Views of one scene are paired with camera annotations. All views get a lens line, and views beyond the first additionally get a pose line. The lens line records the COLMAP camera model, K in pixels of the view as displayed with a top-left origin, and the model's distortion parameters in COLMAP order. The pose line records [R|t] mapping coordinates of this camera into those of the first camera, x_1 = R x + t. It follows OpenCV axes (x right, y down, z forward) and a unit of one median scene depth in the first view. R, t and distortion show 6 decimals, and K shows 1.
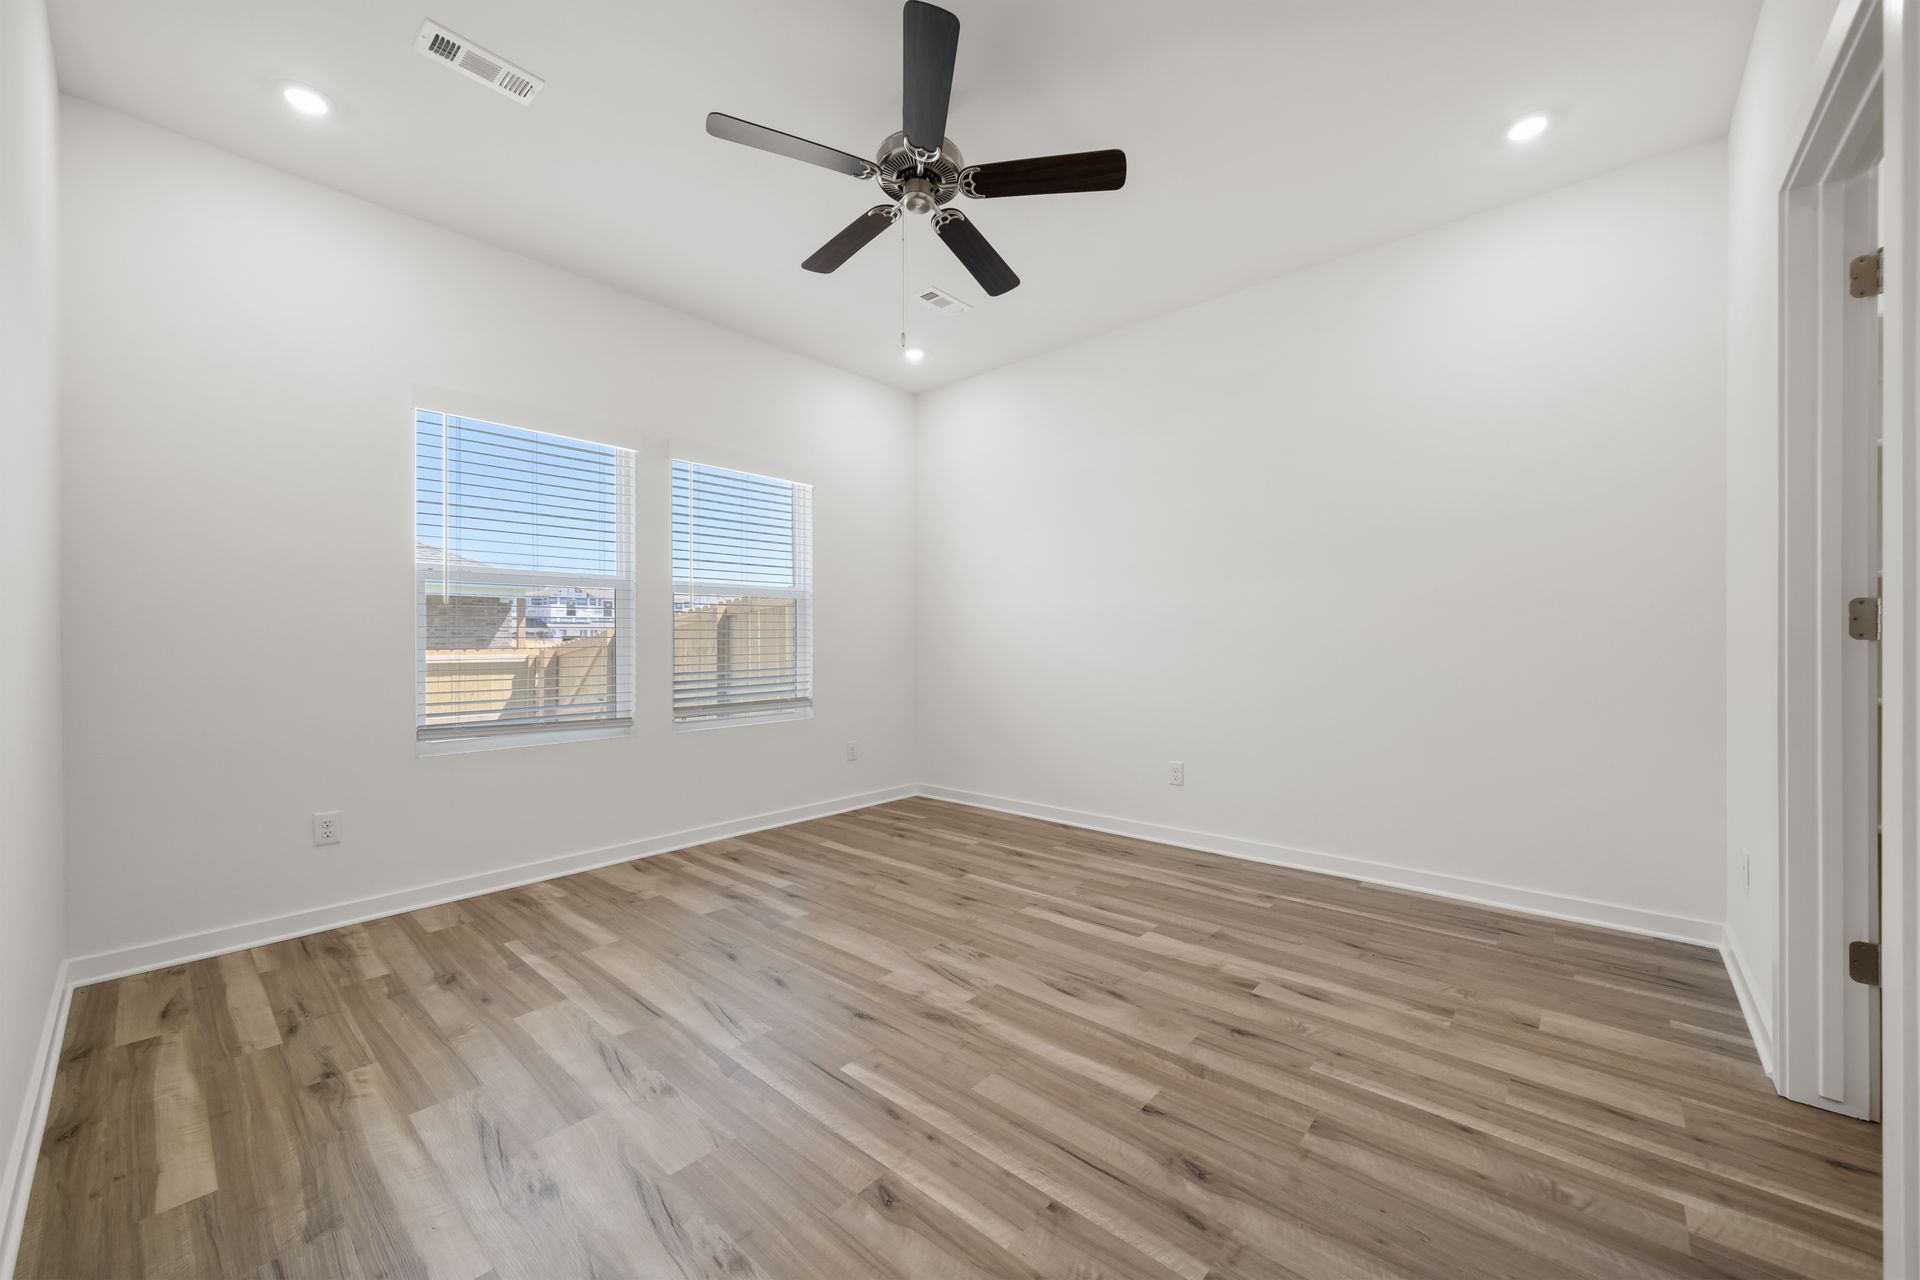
lens RADIAL K [[730.4, 0, 961.9], [0, 730.4, 639.5], [0, 0, 1]] dist [-0.000991, 0.000104]
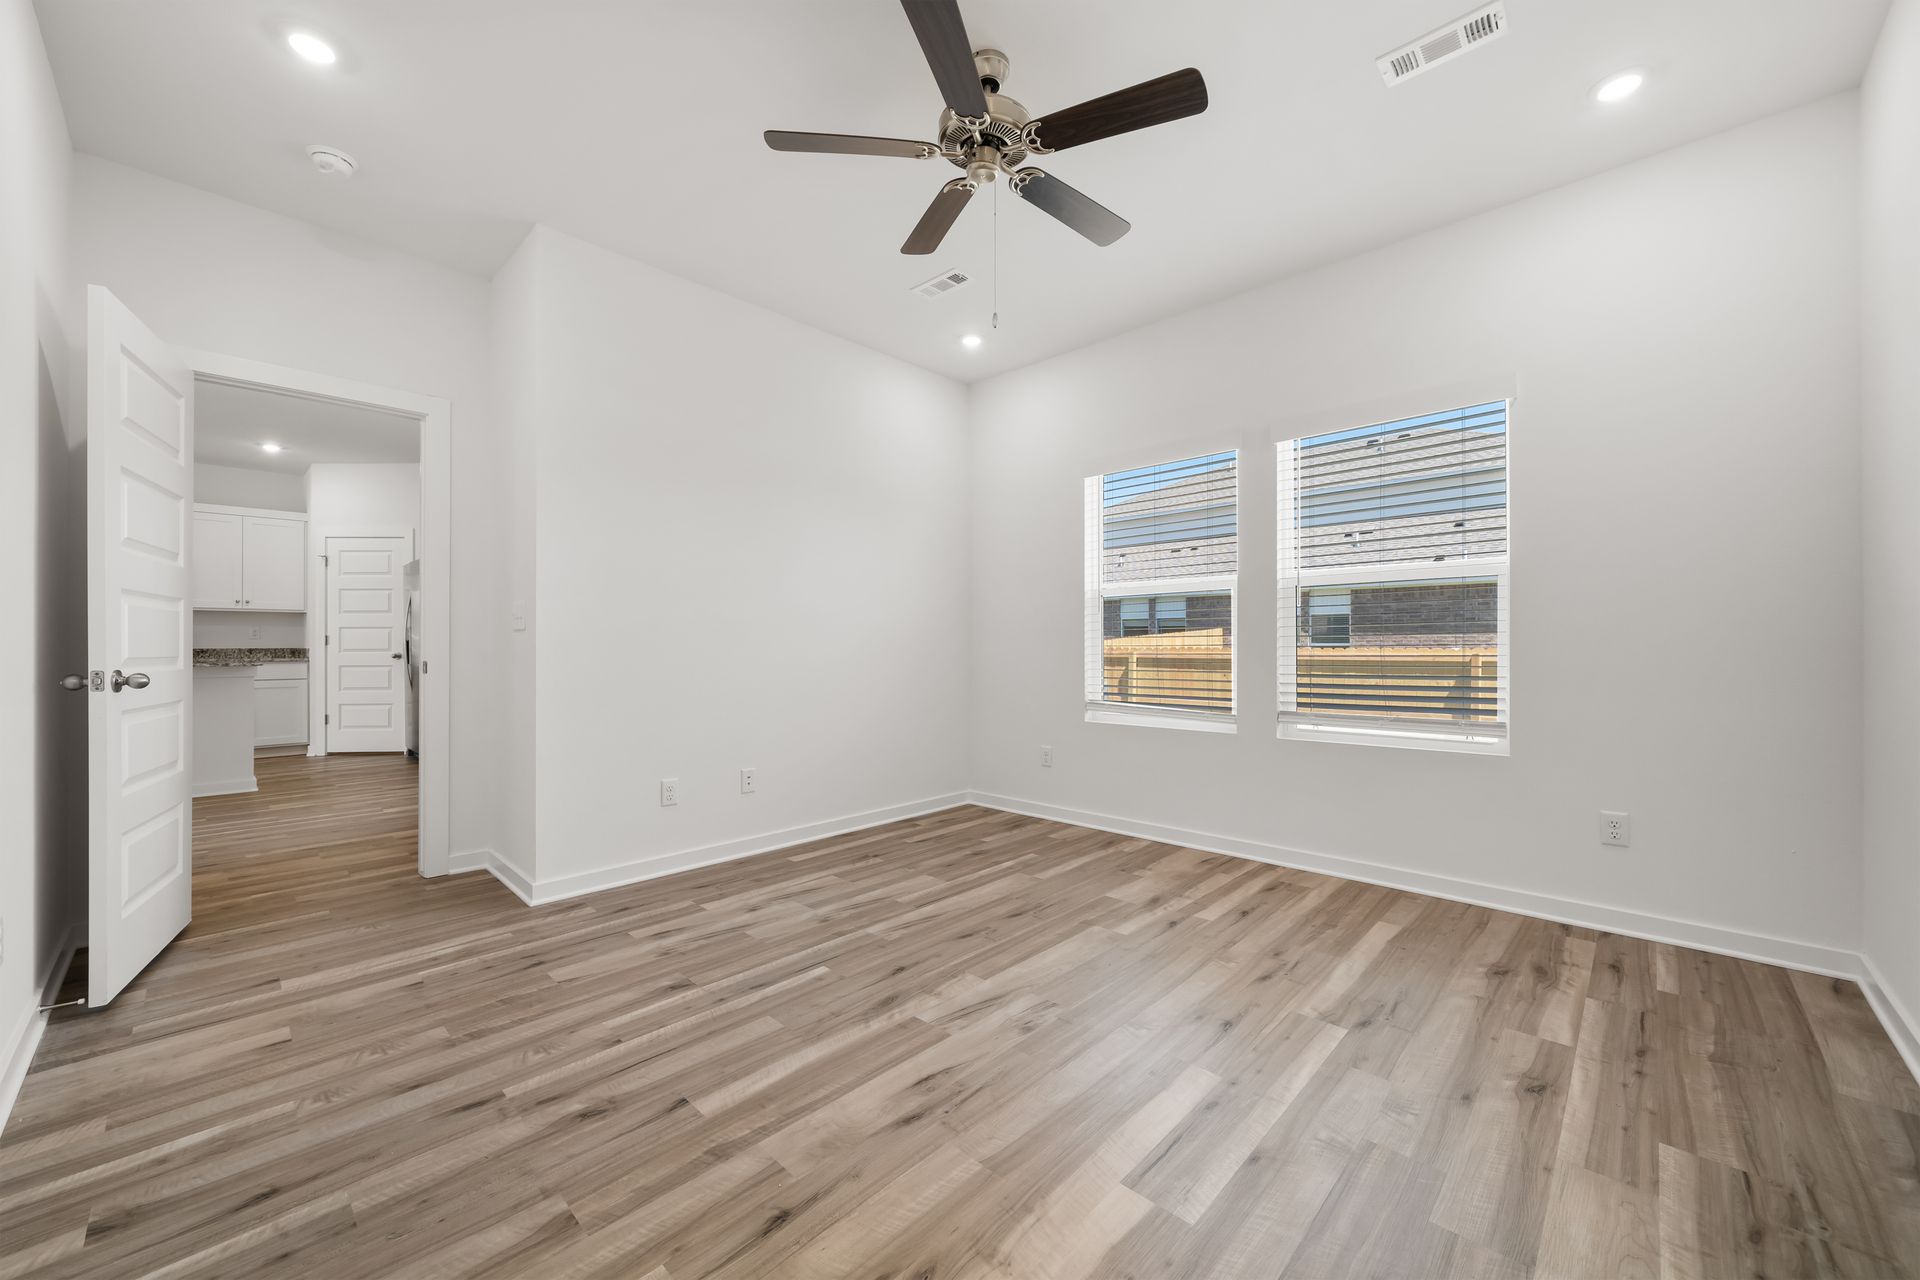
lens RADIAL K [[730.4, 0, 952.8], [0, 730.4, 643.3], [0, 0, 1]] dist [-0.000991, 0.000104]
pose [[-0.047331, 0.001536, -0.998878, 0.816208], [0.008898, 0.999960, 0.001116, 0.002319], [0.998840, -0.008835, -0.047343, 0.930367]]
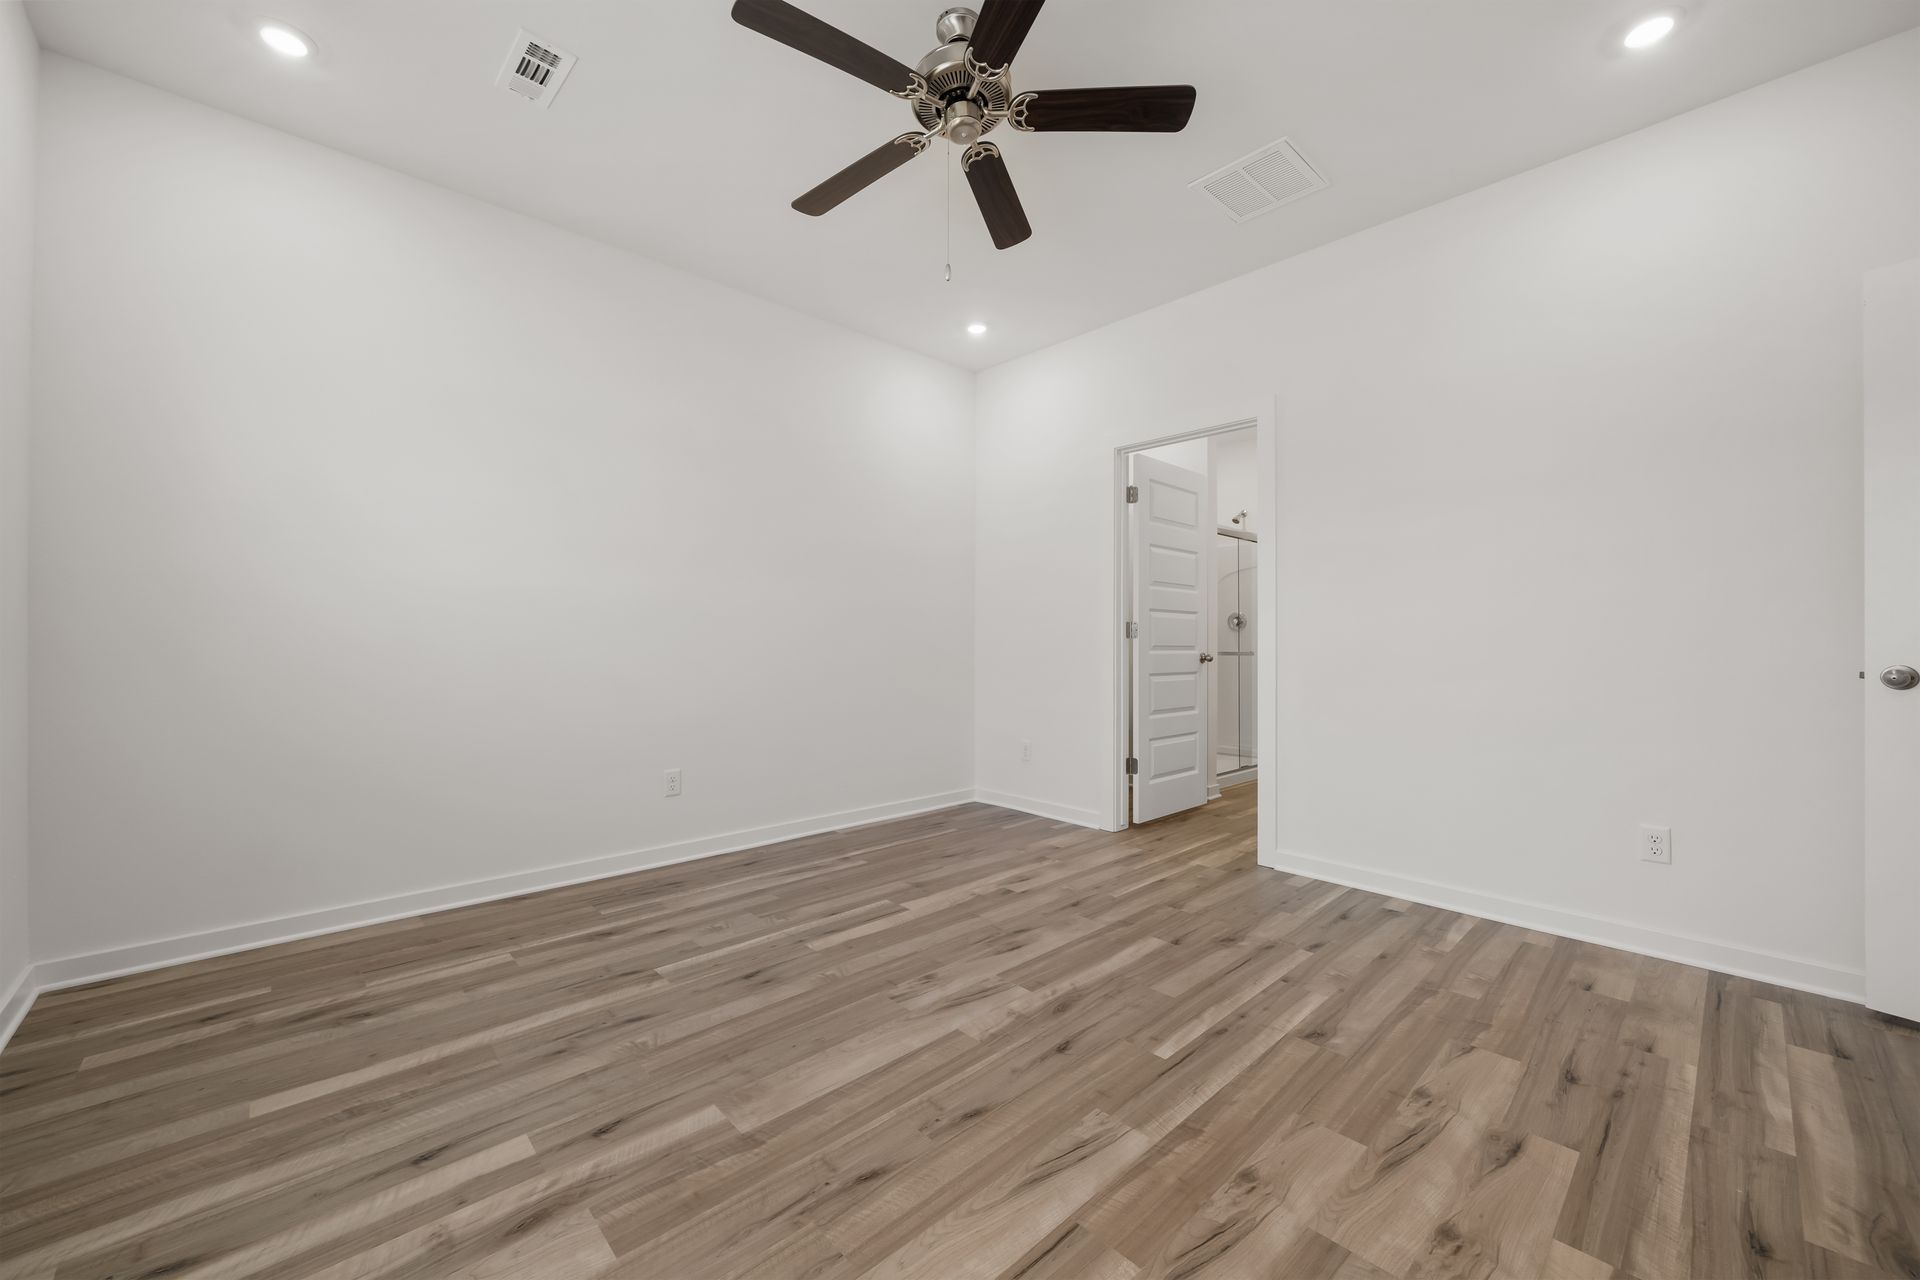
lens RADIAL K [[730.4, 0, 958.6], [0, 730.4, 637.9], [0, 0, 1]] dist [-0.000991, 0.000104]
pose [[0.096085, 0.009513, 0.995328, -0.859124], [-0.009545, 0.999917, -0.008636, 0.013137], [-0.995327, -0.008671, 0.096168, 0.851738]]
